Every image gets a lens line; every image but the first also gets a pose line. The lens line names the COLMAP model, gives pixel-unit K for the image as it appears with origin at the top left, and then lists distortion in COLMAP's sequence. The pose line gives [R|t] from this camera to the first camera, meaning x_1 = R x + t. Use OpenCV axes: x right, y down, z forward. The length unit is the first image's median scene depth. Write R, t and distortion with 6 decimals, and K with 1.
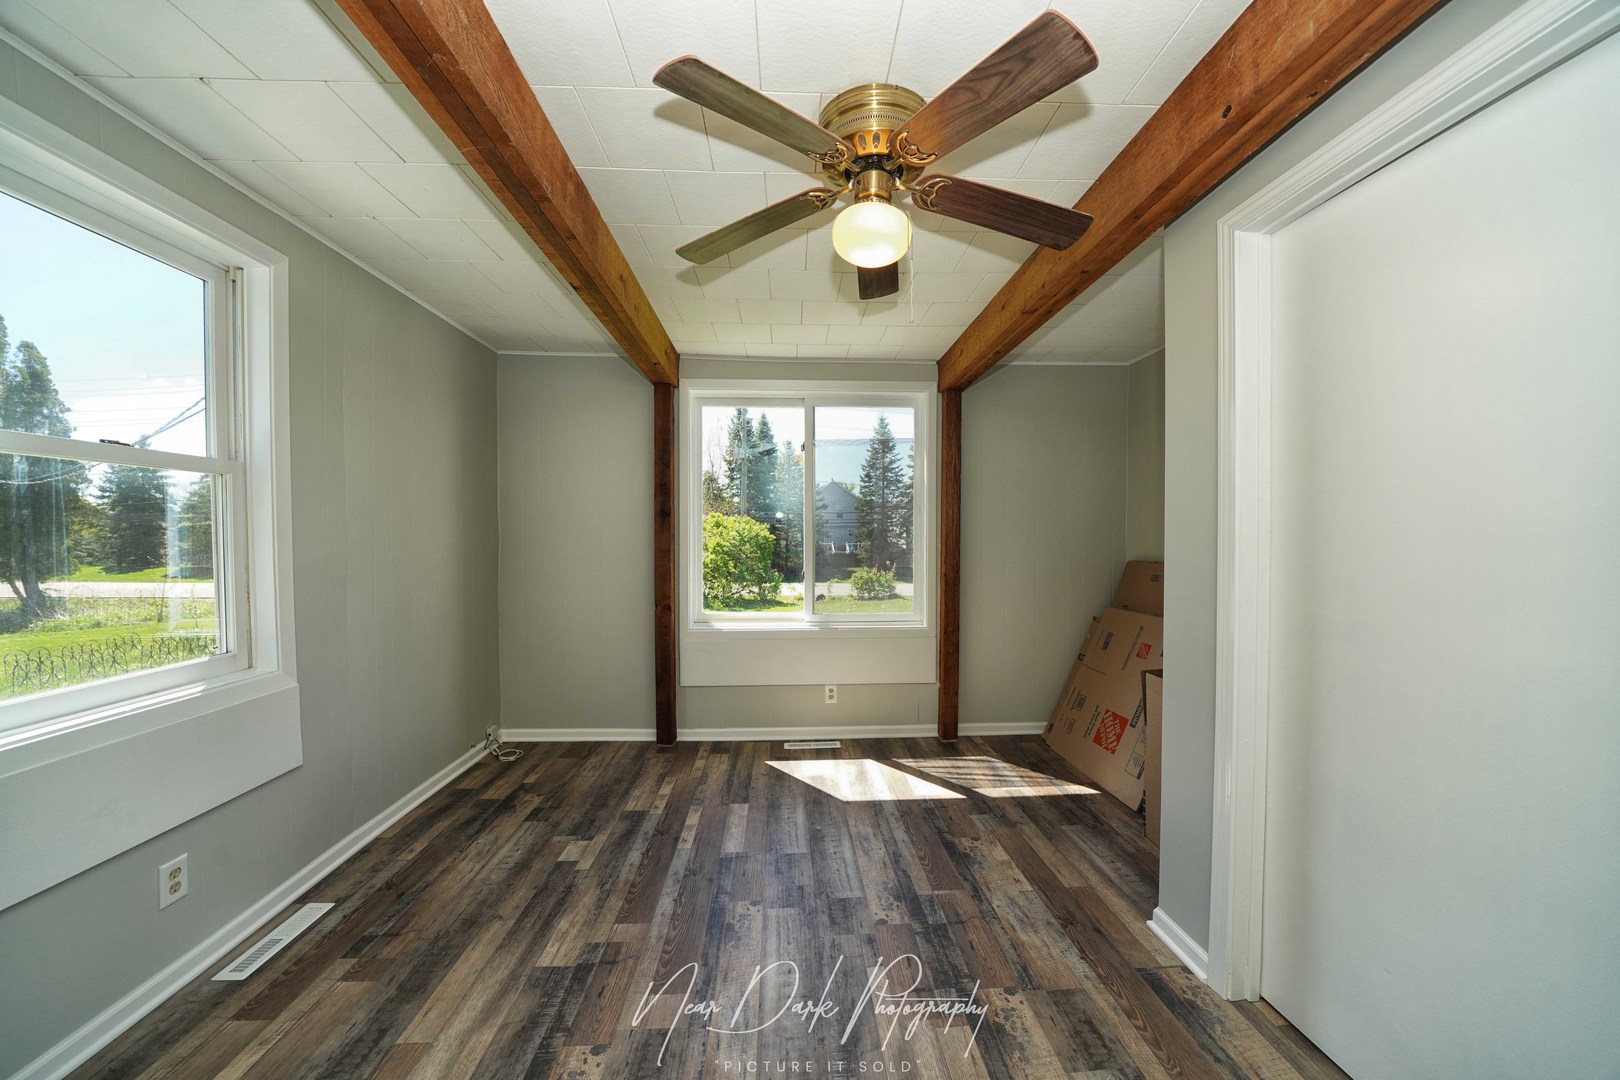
lens RADIAL K [[561.9, 0, 810.0], [0, 561.9, 540.0], [0, 0, 1]] dist [-0.022976, 0.002222]
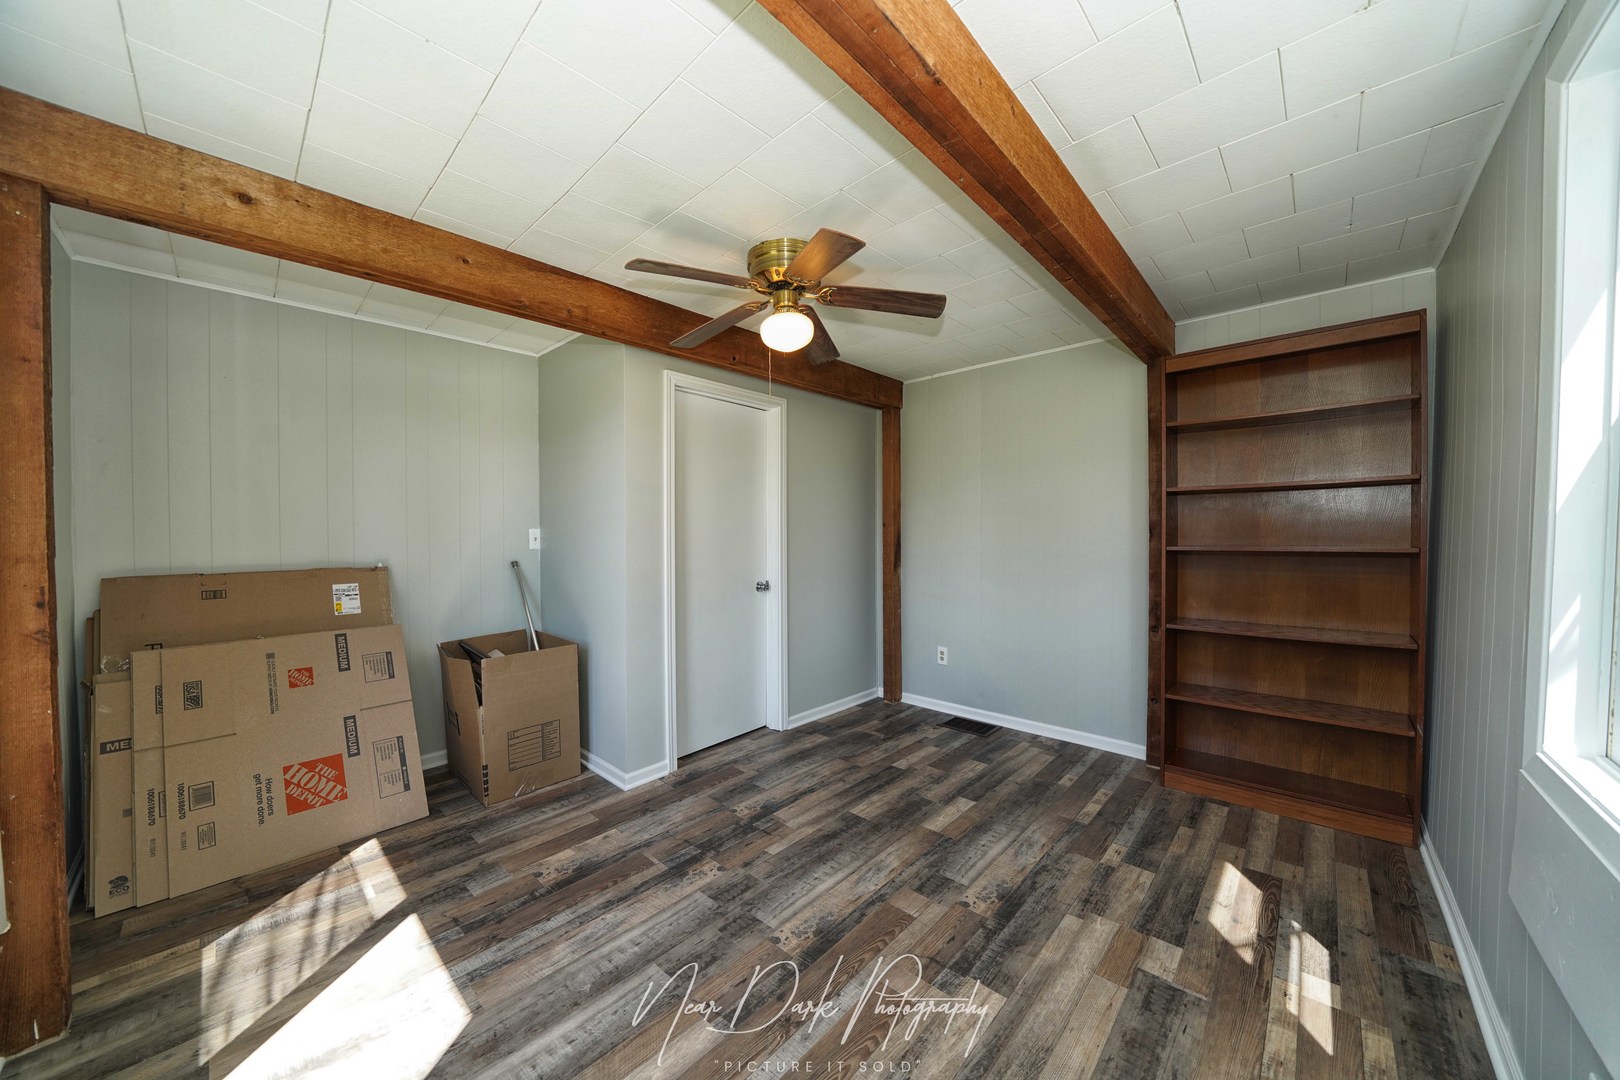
lens RADIAL K [[561.9, 0, 810.0], [0, 561.9, 540.0], [0, 0, 1]] dist [-0.022976, 0.002222]
pose [[-0.699452, -0.003885, 0.714669, -0.644619], [0.012657, 0.999761, 0.017823, -0.011819], [-0.714568, 0.021511, -0.699236, 1.300084]]
